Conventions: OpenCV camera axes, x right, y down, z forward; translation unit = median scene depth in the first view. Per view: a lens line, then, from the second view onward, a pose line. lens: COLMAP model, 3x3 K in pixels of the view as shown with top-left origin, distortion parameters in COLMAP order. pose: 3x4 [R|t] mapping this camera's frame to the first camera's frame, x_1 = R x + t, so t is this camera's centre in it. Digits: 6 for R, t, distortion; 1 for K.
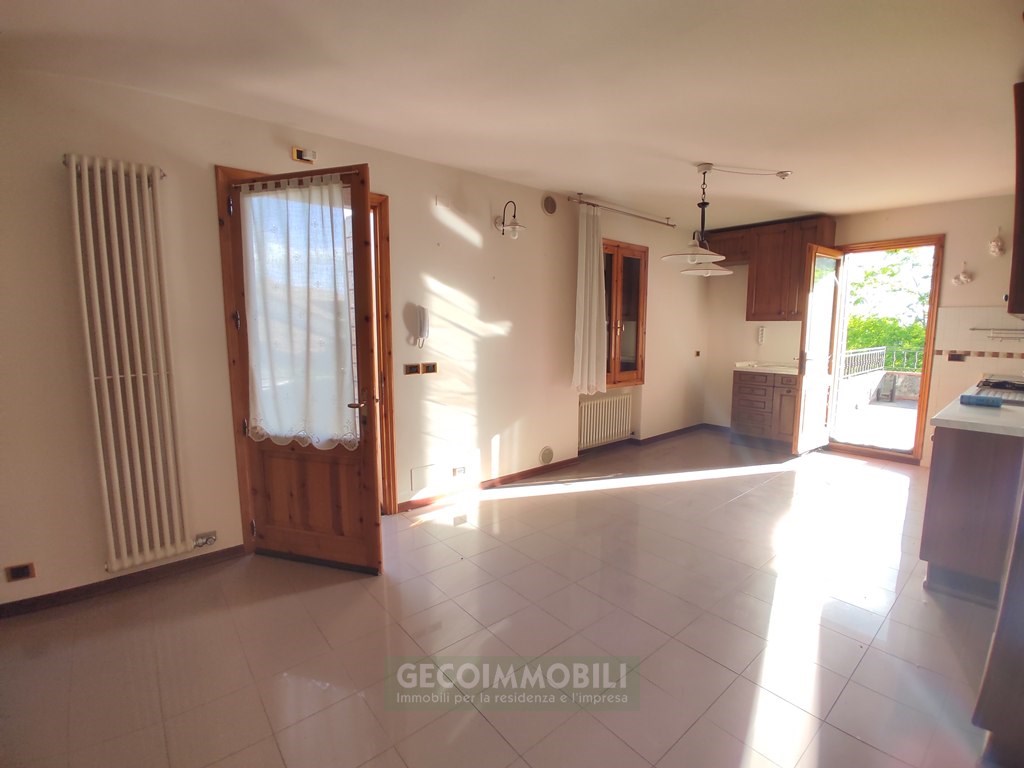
lens RADIAL K [[434.6, 0, 513.6], [0, 434.6, 377.9], [0, 0, 1]] dist [-0.051114, -0.000964]
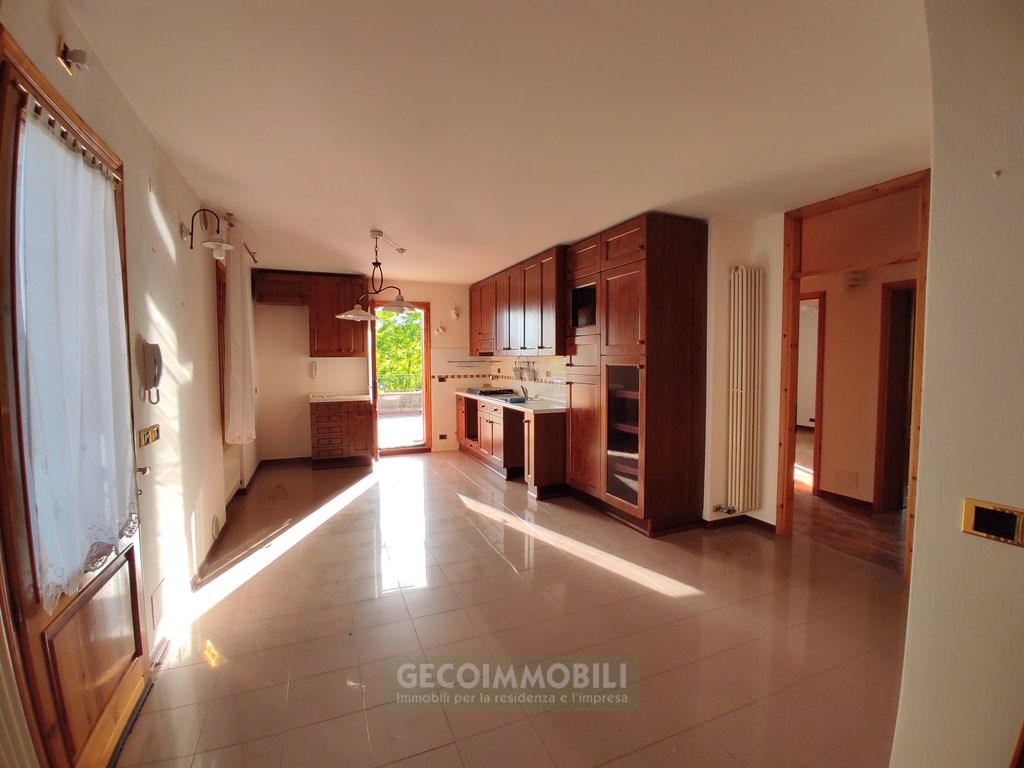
lens RADIAL K [[434.6, 0, 513.6], [0, 434.6, 377.9], [0, 0, 1]] dist [-0.051114, -0.000964]
pose [[0.303522, -0.040525, 0.951962, -0.458728], [0.113229, 0.993550, 0.006194, -0.035058], [-0.946073, 0.105910, 0.306153, 0.208242]]
